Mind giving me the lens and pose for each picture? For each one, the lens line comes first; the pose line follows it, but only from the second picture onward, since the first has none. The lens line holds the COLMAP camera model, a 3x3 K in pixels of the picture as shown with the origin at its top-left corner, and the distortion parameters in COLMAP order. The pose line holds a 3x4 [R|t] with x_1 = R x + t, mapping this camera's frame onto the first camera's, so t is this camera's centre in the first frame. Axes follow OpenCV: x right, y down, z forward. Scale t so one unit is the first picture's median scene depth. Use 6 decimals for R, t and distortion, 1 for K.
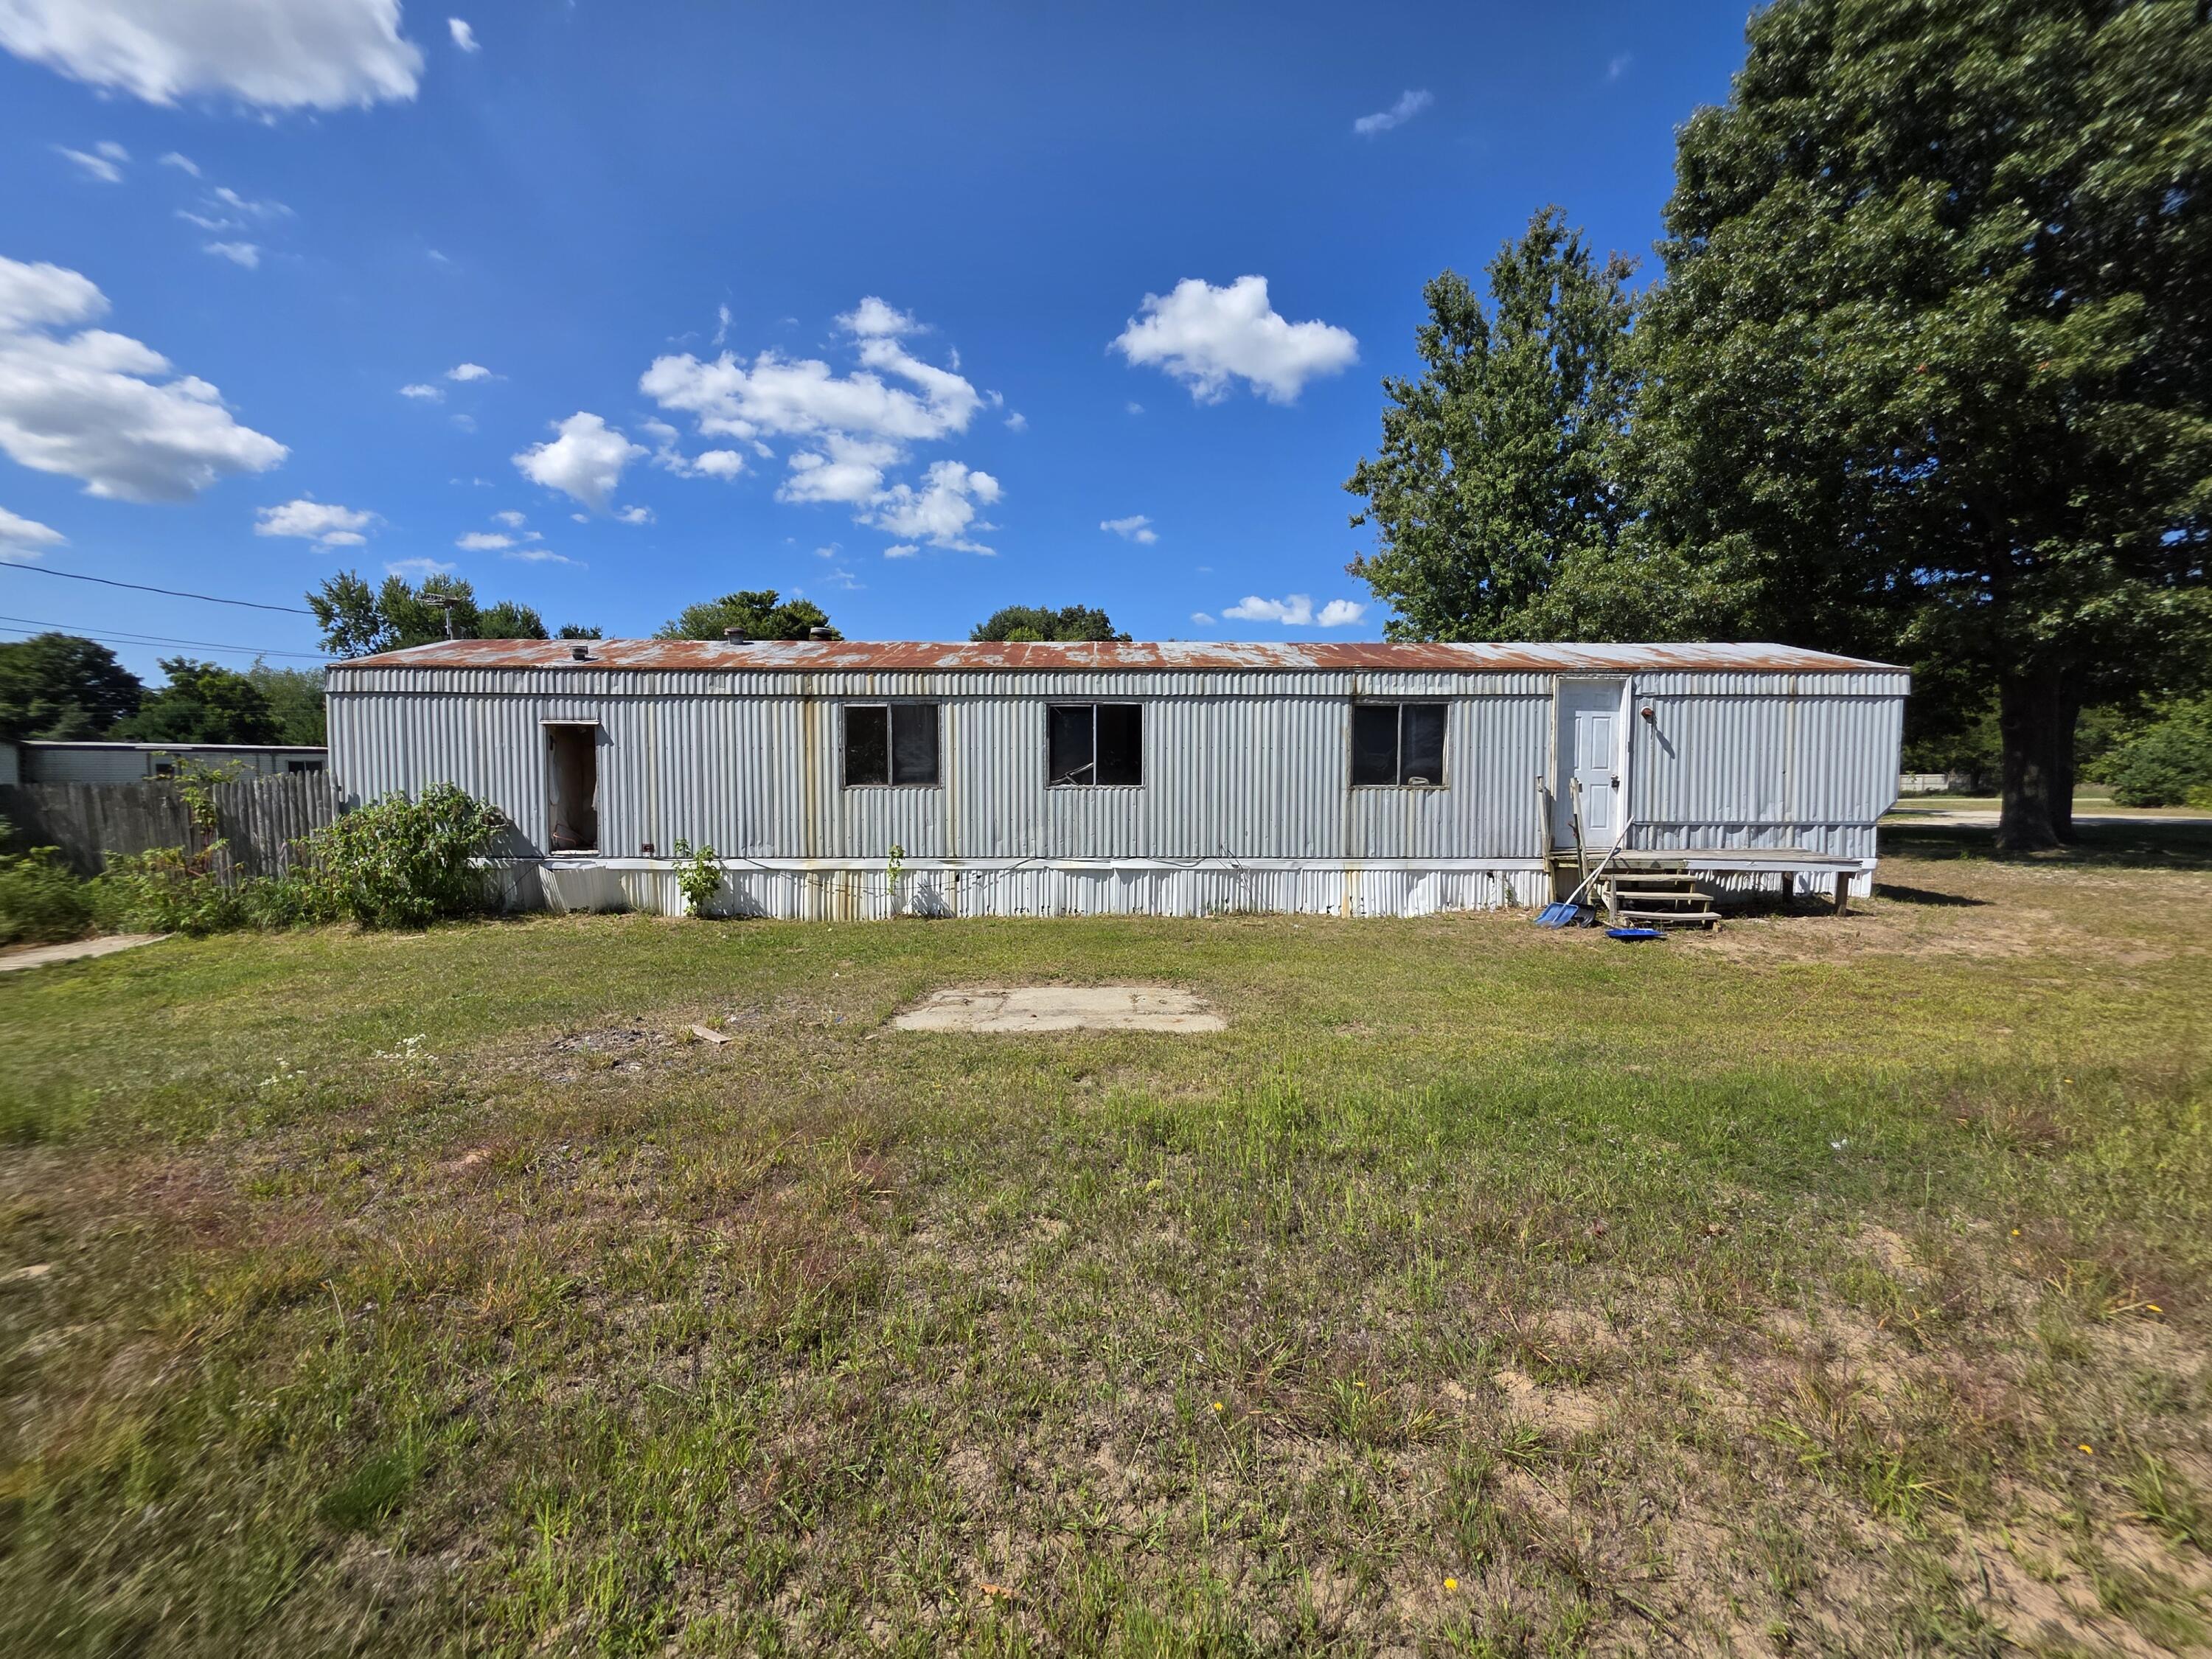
lens RADIAL K [[884.9, 0, 1106.0], [0, 884.9, 829.5], [0, 0, 1]] dist [-0.004081, 0.000066]
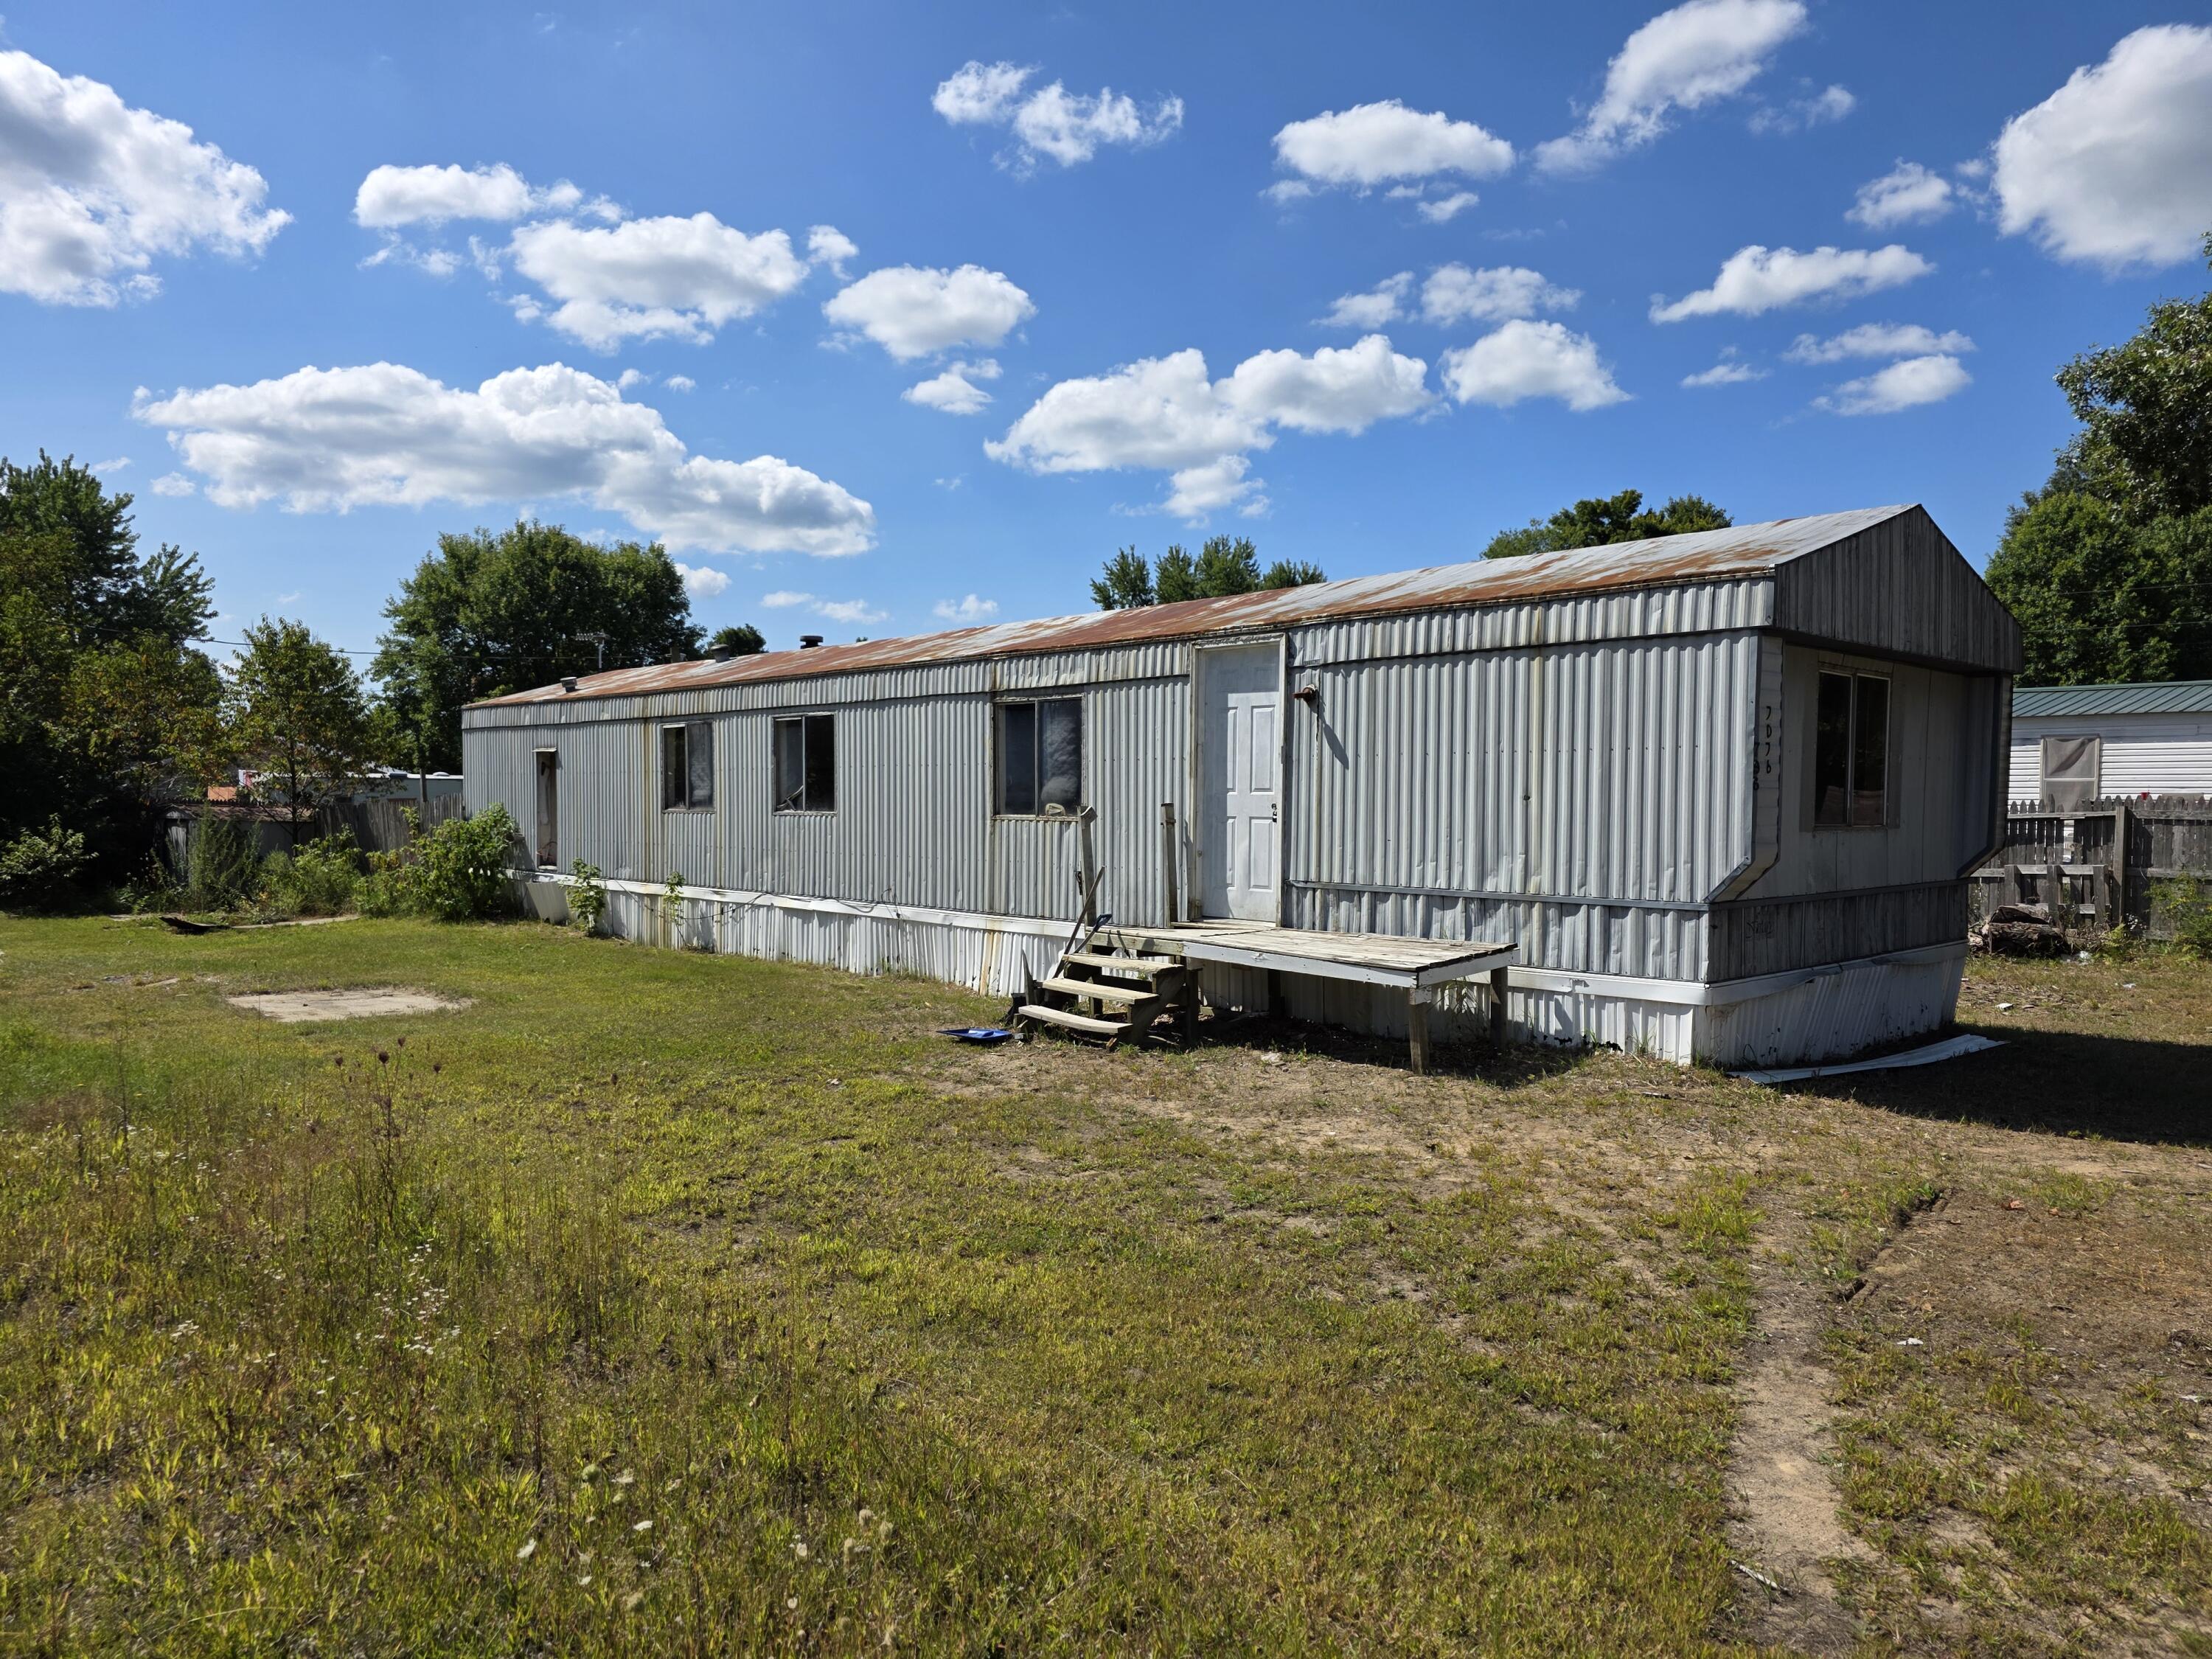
lens RADIAL K [[1482.1, 0, 1106.0], [0, 1482.1, 829.5], [0, 0, 1]] dist [0.074028, -0.094146]
pose [[0.680202, 0.017881, -0.732806, 1.239392], [-0.041893, 0.999017, -0.014509, -0.023420], [0.731826, 0.040568, 0.680283, 0.238639]]
